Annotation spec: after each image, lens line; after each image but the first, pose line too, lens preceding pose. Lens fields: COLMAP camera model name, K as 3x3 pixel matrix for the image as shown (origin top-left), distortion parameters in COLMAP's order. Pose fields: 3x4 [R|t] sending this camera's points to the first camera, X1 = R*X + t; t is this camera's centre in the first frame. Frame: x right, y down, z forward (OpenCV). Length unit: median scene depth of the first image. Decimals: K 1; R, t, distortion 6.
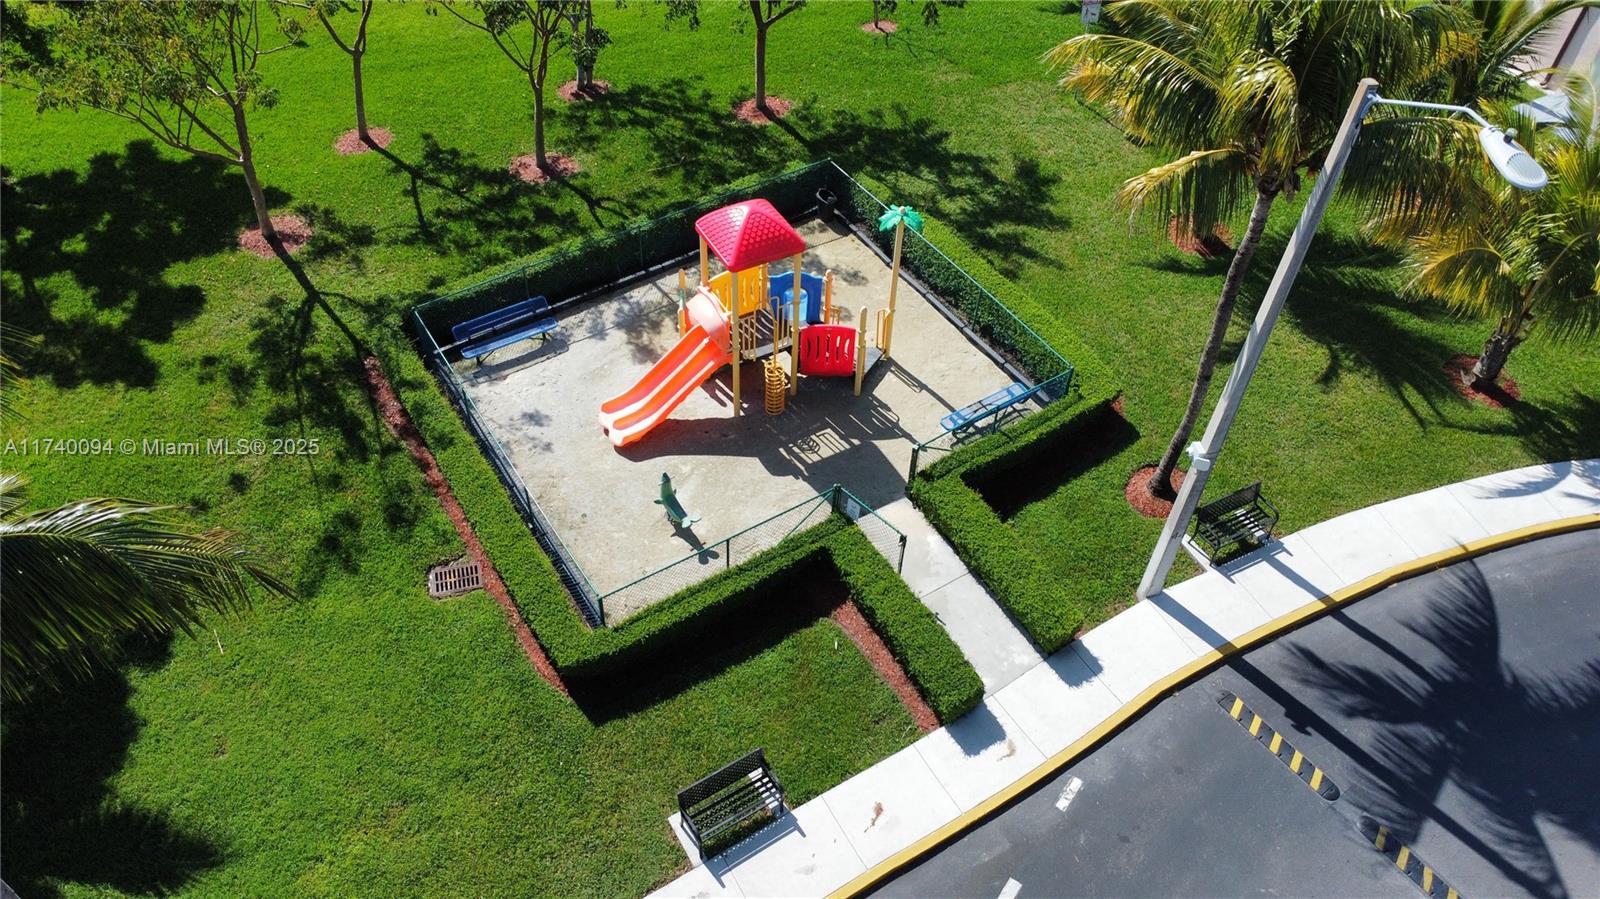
lens RADIAL K [[1134.8, 0, 797.3], [0, 1134.8, 447.9], [0, 0, 1]] dist [-0.034415, 0.001956]
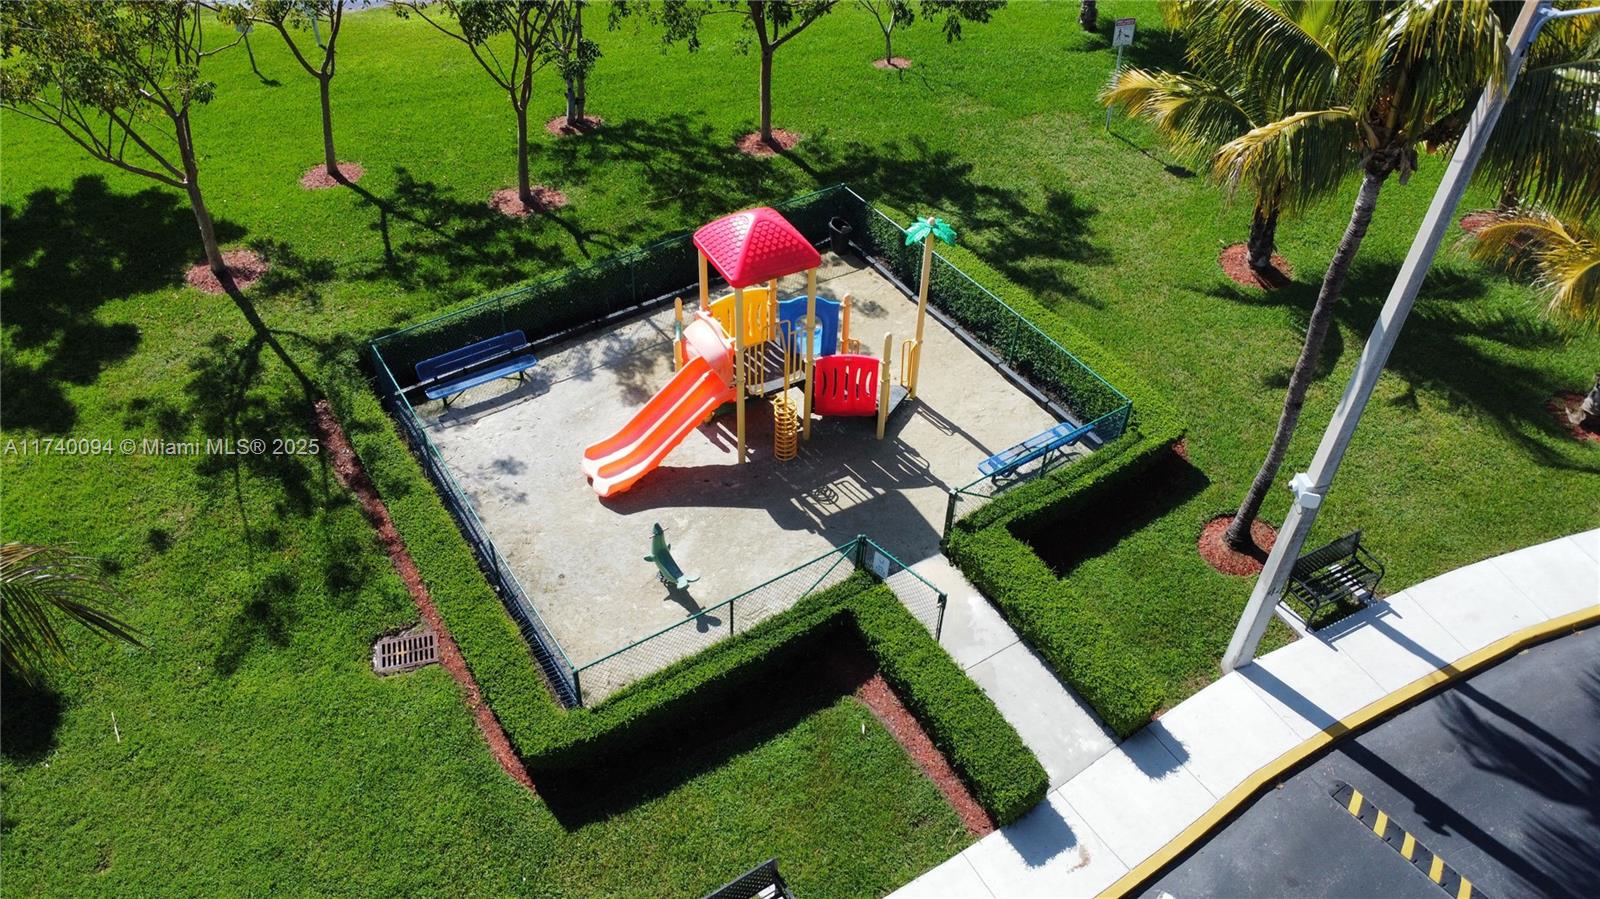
lens RADIAL K [[1134.8, 0, 799.9], [0, 1134.8, 451.5], [0, 0, 1]] dist [-0.034415, 0.001956]
pose [[0.999985, -0.005284, 0.001243, -0.010258], [0.005366, 0.996899, -0.078510, 0.032636], [-0.000824, 0.078515, 0.996913, 0.143302]]
